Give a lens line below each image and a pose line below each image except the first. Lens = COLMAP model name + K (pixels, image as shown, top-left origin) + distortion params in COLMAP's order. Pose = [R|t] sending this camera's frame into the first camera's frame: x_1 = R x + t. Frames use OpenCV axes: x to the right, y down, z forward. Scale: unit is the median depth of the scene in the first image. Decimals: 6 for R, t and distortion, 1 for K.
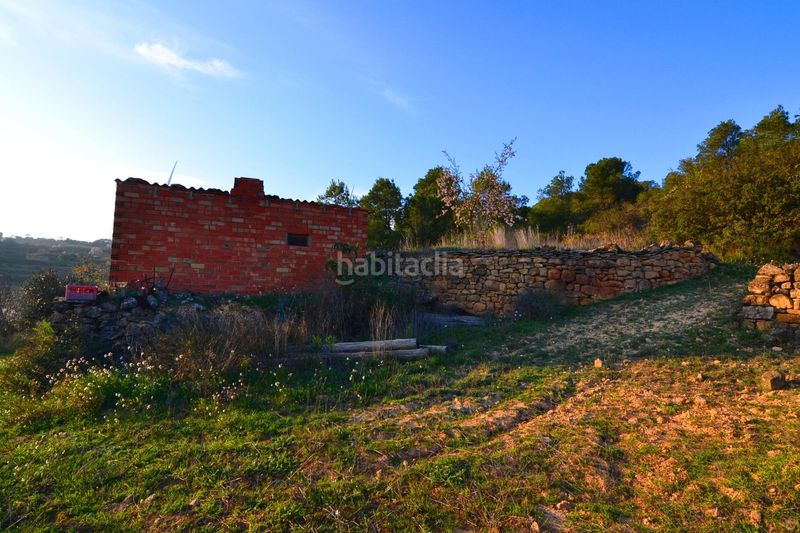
lens RADIAL K [[368.8, 0, 403.5], [0, 368.8, 285.3], [0, 0, 1]] dist [0.000767, -0.006385]
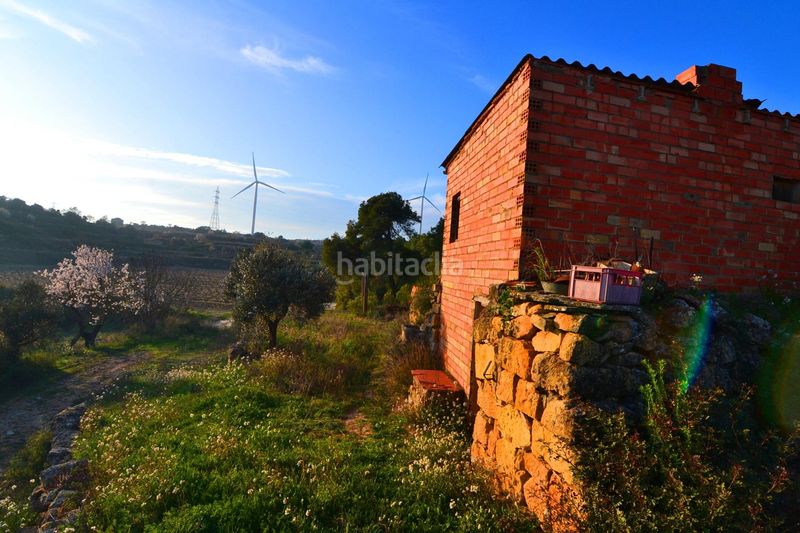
lens RADIAL K [[349.7, 0, 400.0], [0, 349.7, 266.5], [0, 0, 1]] dist [-0.003103, -0.000606]
pose [[0.989408, 0.022398, -0.143423, -0.773293], [-0.025501, 0.999478, -0.019834, 0.008068], [0.142904, 0.023282, 0.989463, 0.455621]]
